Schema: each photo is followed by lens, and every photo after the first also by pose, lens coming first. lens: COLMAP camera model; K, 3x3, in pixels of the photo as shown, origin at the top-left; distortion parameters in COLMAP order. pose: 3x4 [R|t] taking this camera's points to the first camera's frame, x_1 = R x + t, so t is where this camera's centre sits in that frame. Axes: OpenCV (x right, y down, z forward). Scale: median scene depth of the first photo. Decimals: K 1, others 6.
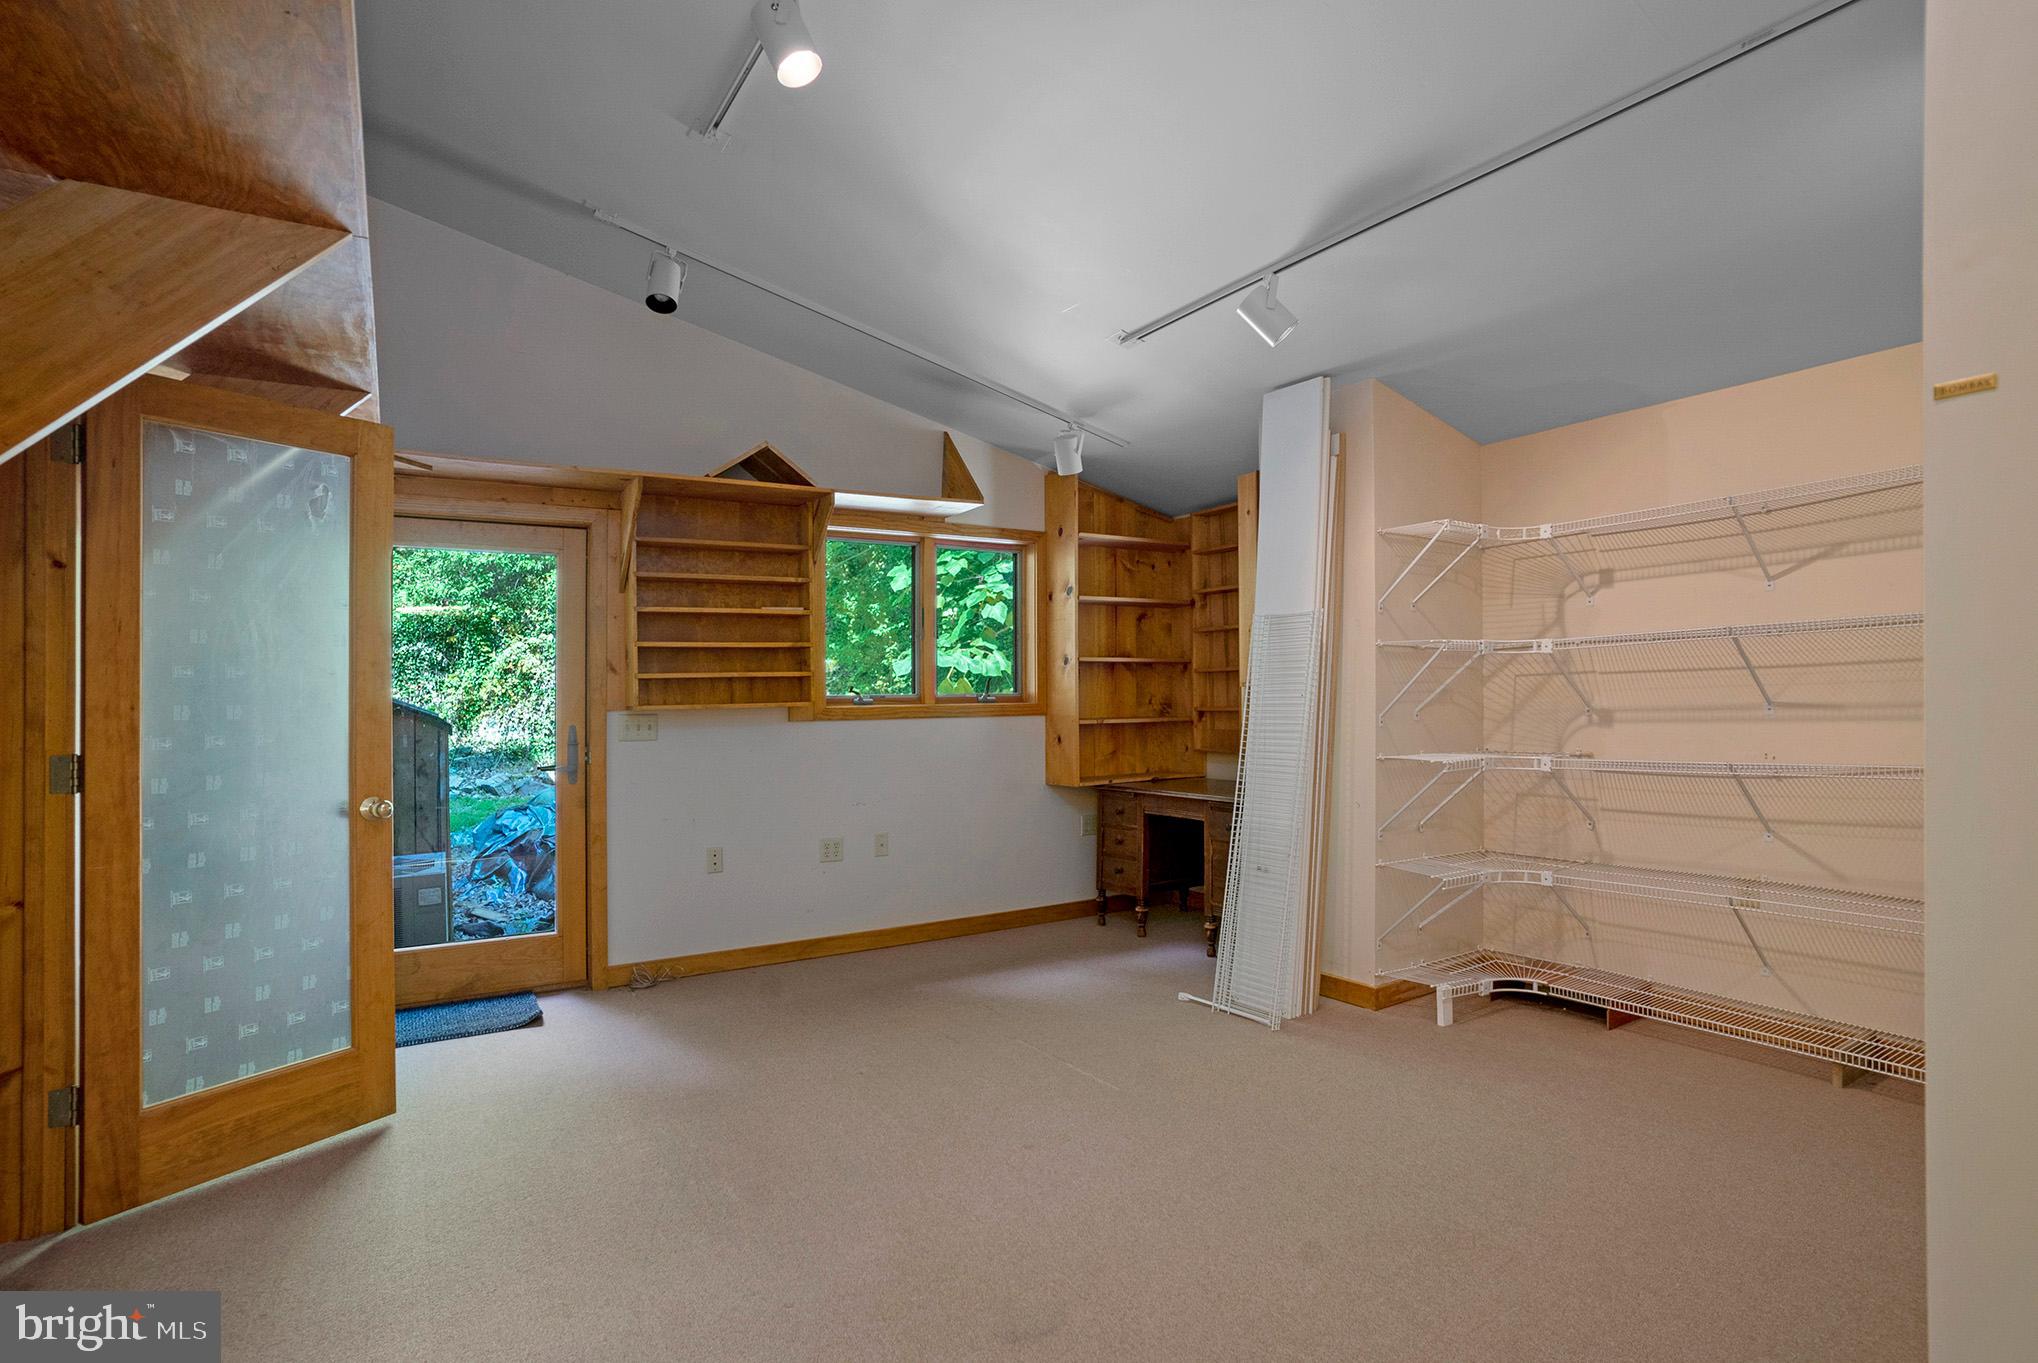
lens RADIAL K [[1007.2, 0, 1040.0], [0, 1007.2, 696.5], [0, 0, 1]] dist [-0.069869, 0.036447]
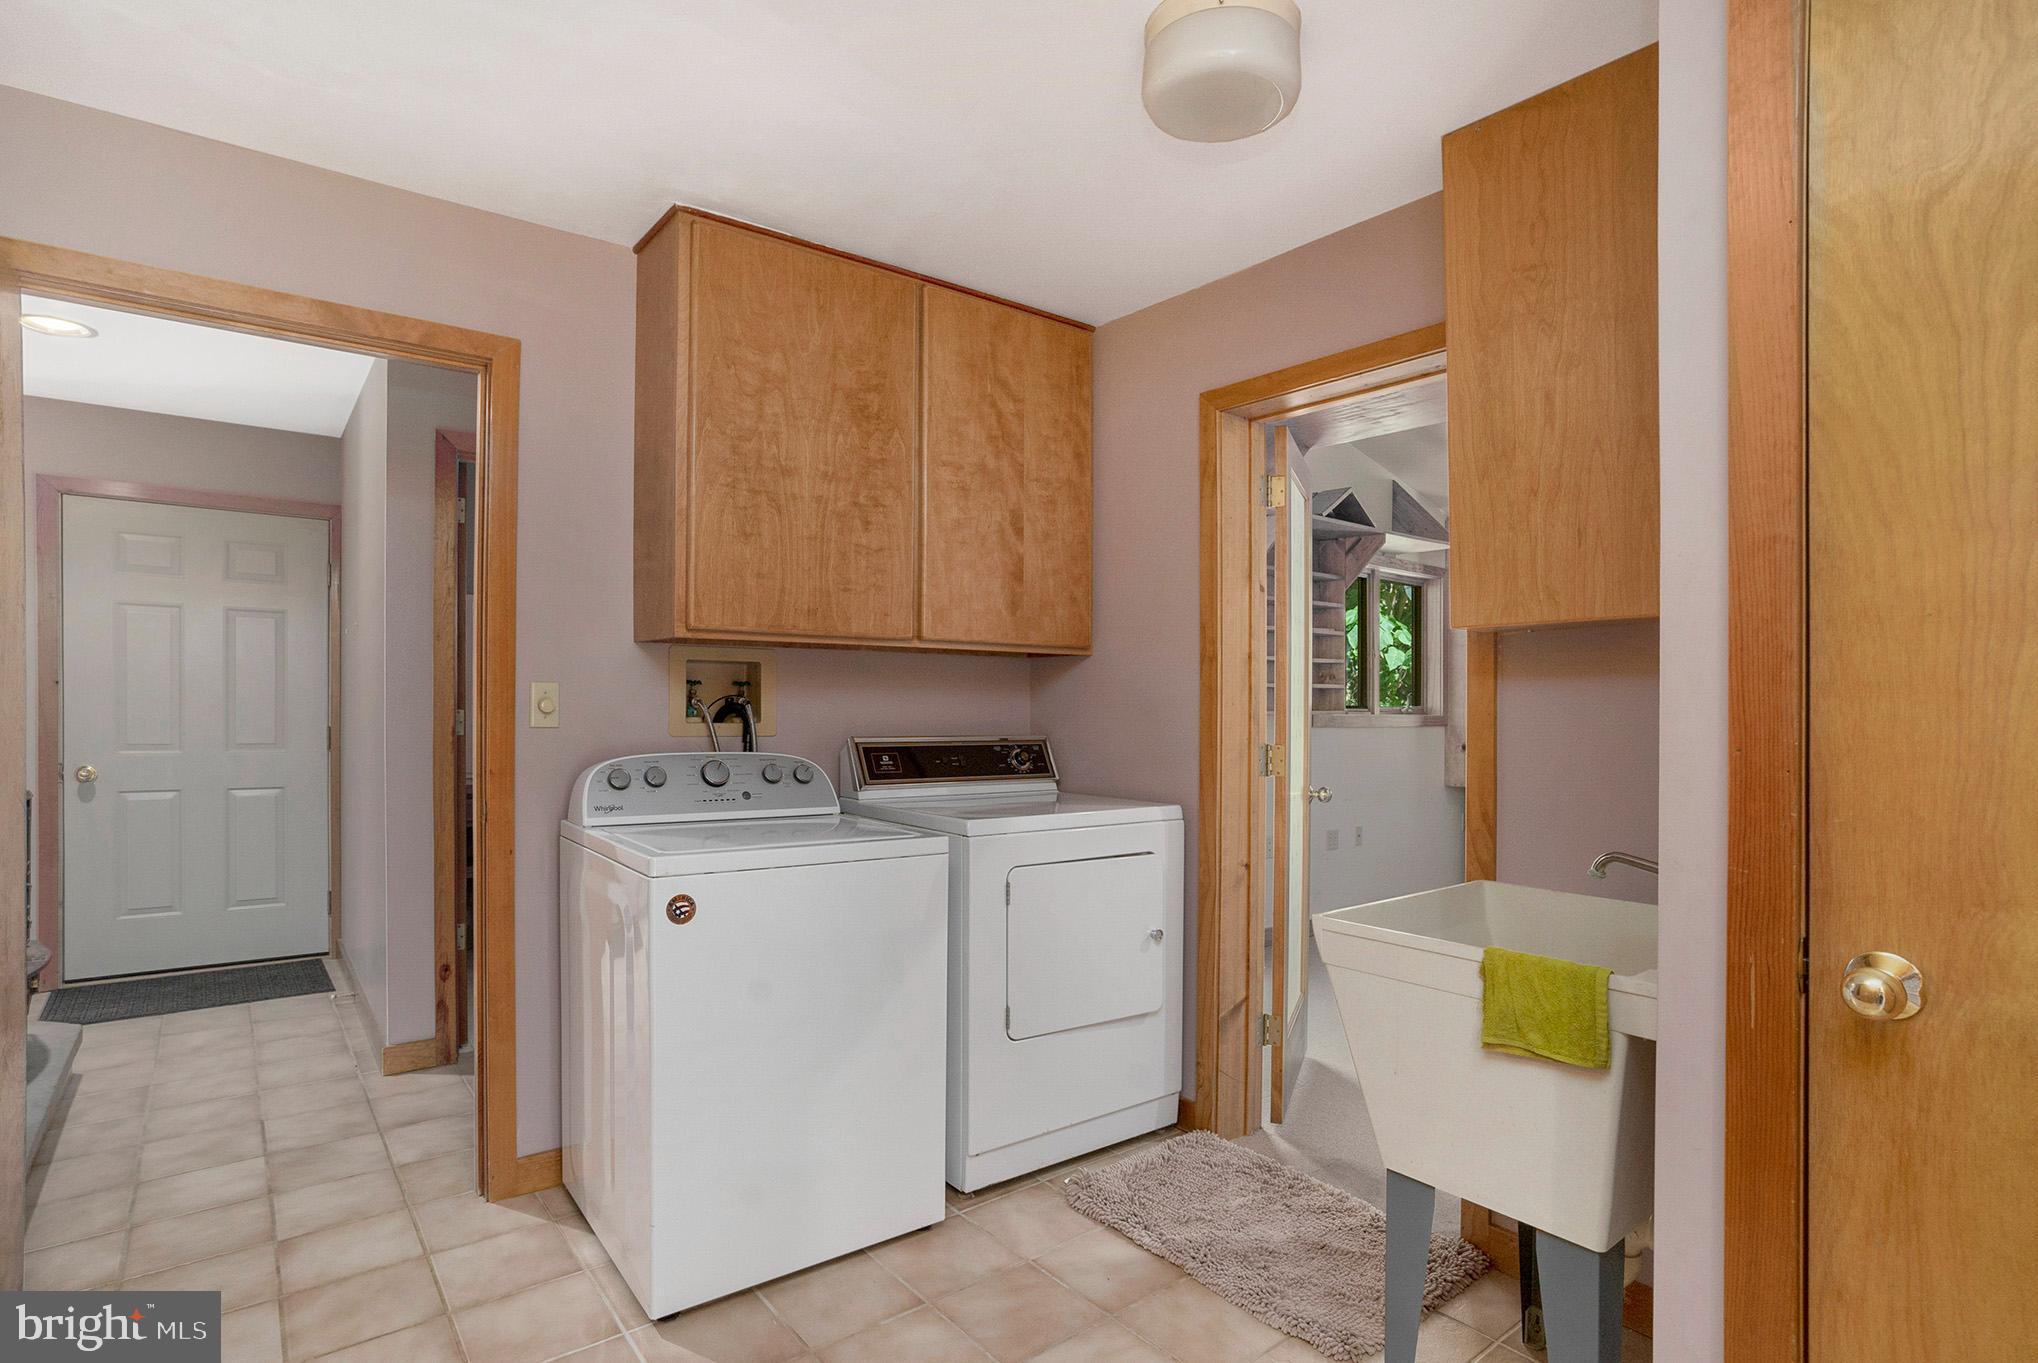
lens RADIAL K [[1007.2, 0, 1040.0], [0, 1007.2, 696.5], [0, 0, 1]] dist [-0.069869, 0.036447]
pose [[0.994472, 0.027847, 0.101240, -0.682597], [-0.027225, 0.999601, -0.007516, 0.007092], [-0.101408, 0.004718, 0.994834, -0.111622]]
